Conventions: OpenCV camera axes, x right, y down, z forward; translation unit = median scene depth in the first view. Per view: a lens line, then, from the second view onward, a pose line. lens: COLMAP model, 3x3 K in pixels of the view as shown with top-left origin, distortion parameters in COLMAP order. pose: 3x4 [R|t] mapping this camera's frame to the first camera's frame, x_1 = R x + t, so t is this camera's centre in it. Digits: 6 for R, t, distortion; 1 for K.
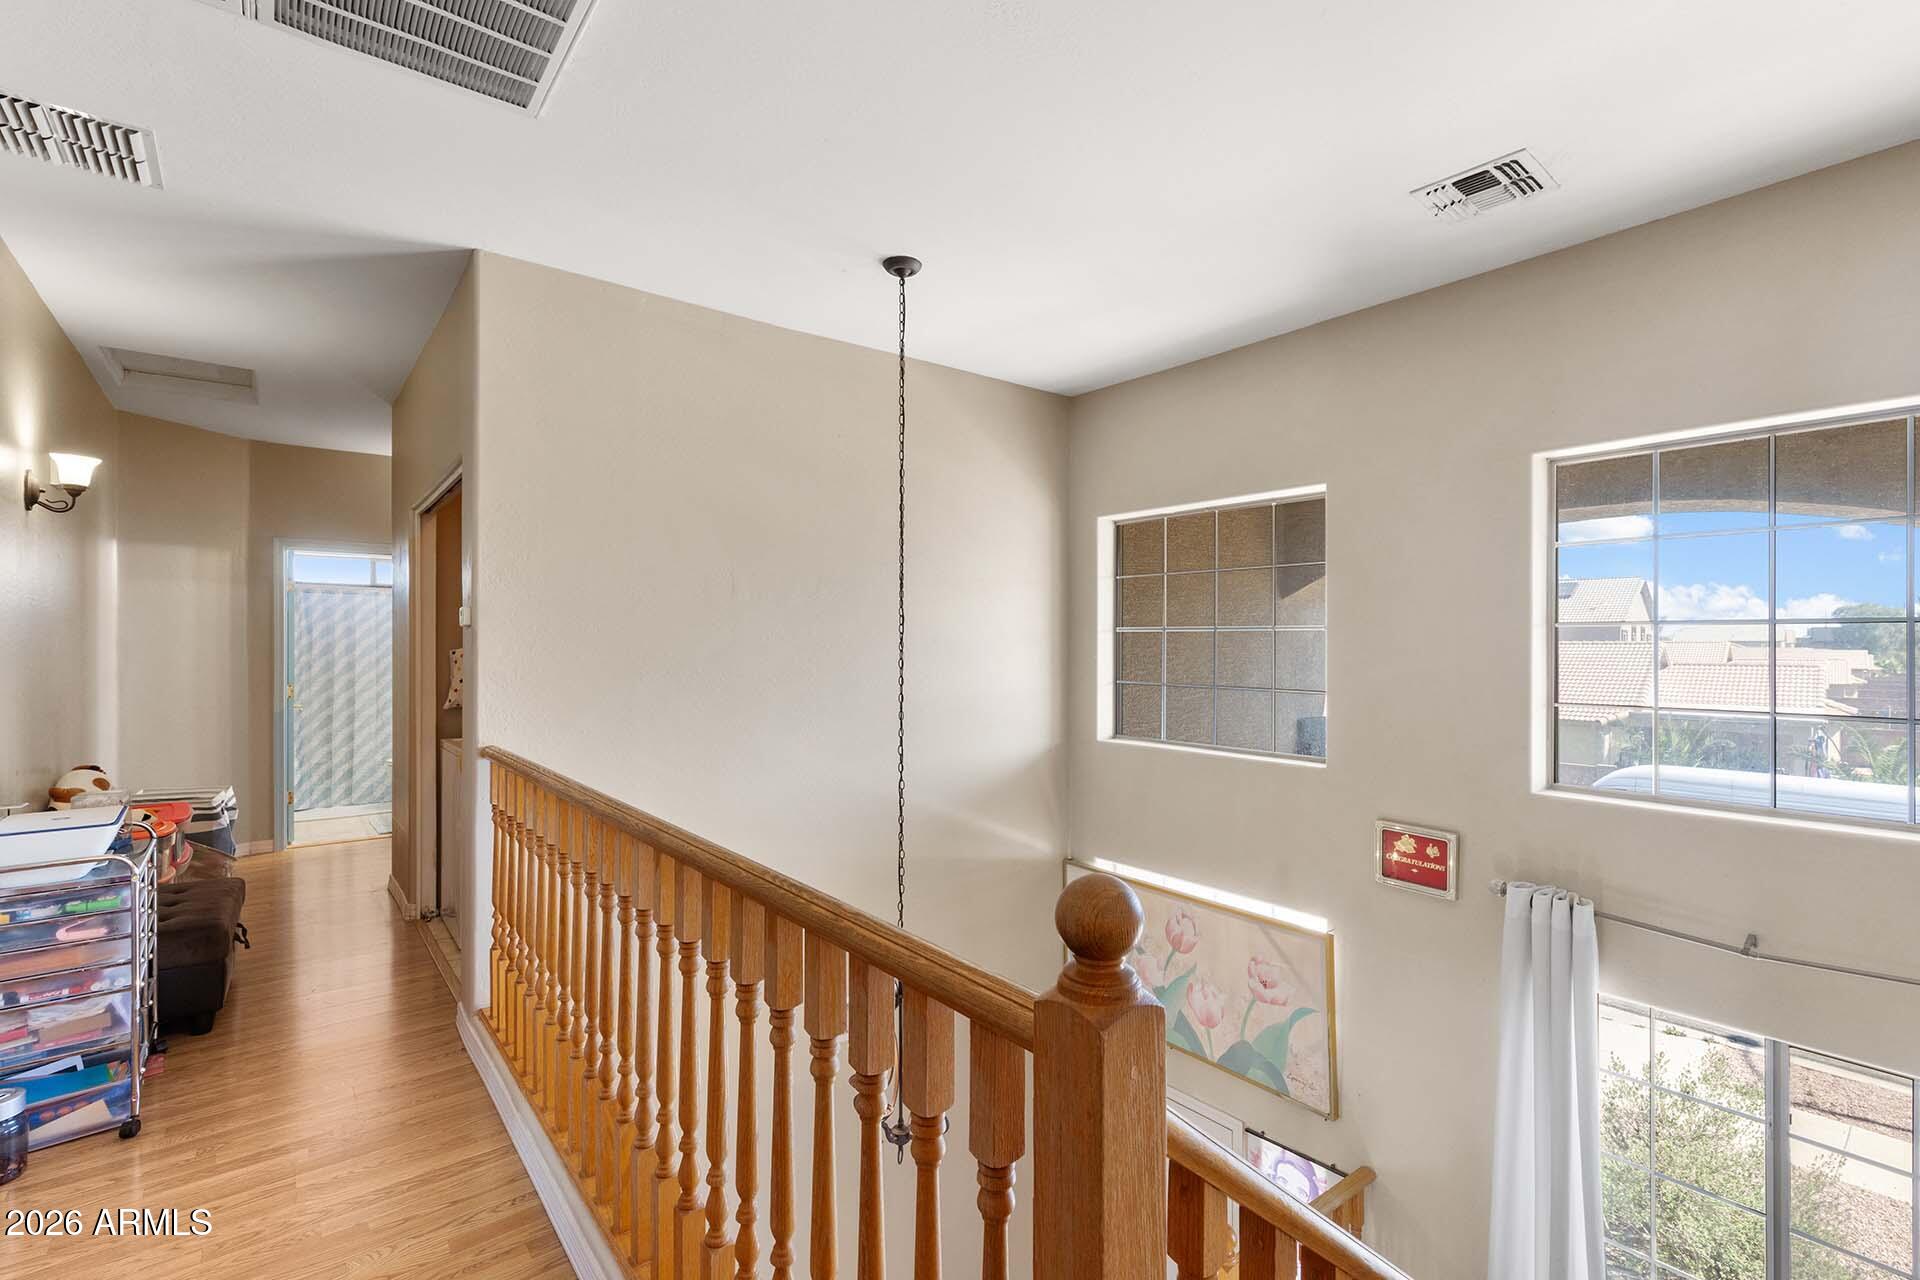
lens RADIAL K [[864.9, 0, 948.4], [0, 864.9, 641.7], [0, 0, 1]] dist [-0.000006, 0.000069]
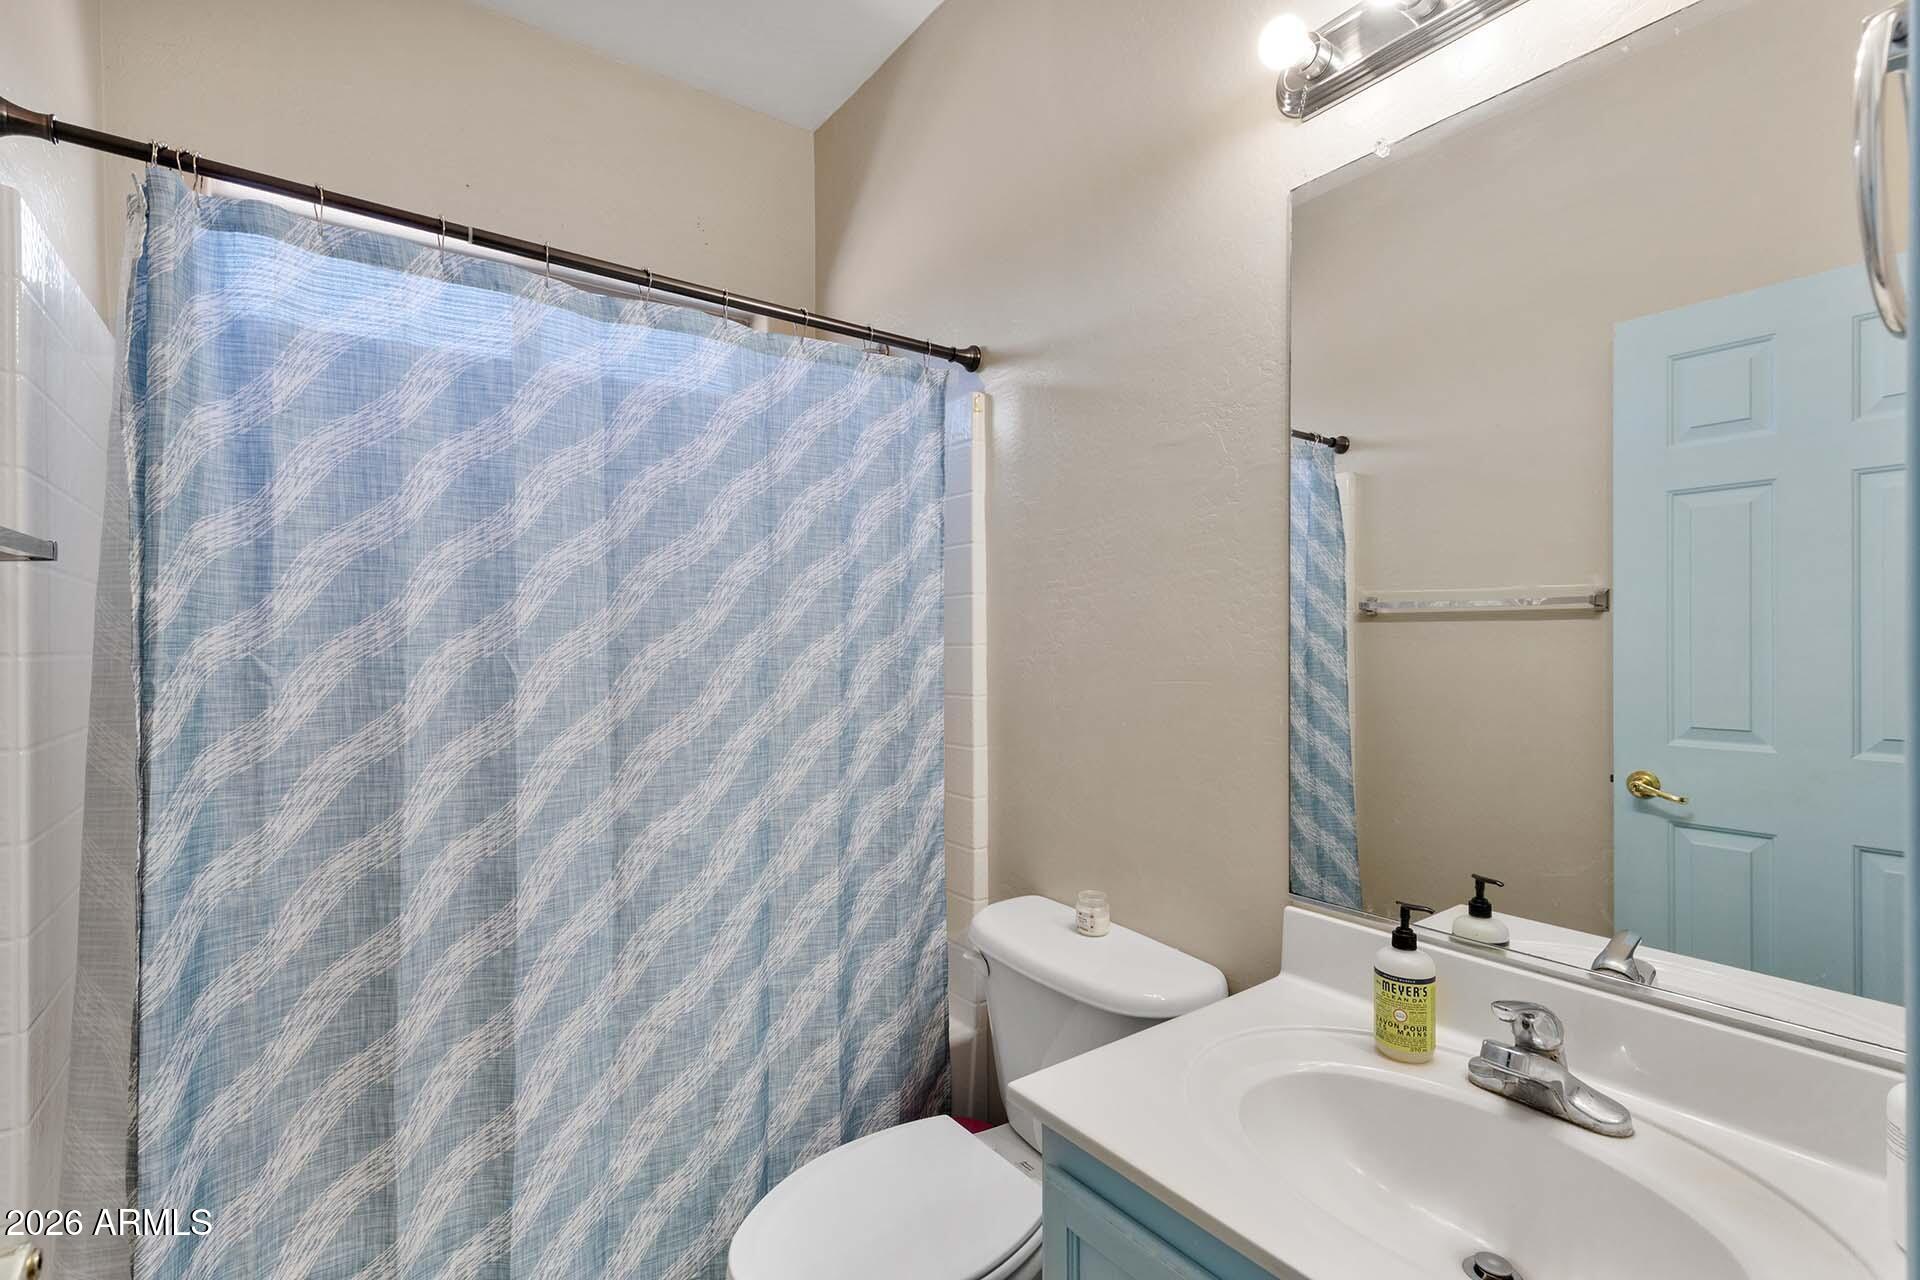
lens RADIAL K [[864.9, 0, 940.5], [0, 864.9, 654.7], [0, 0, 1]] dist [-0.000006, 0.000069]
pose [[0.999077, 0.000110, -0.042951, -0.597417], [0.000537, 0.999887, 0.015054, 0.019501], [0.042948, -0.015064, 0.998964, 0.835250]]
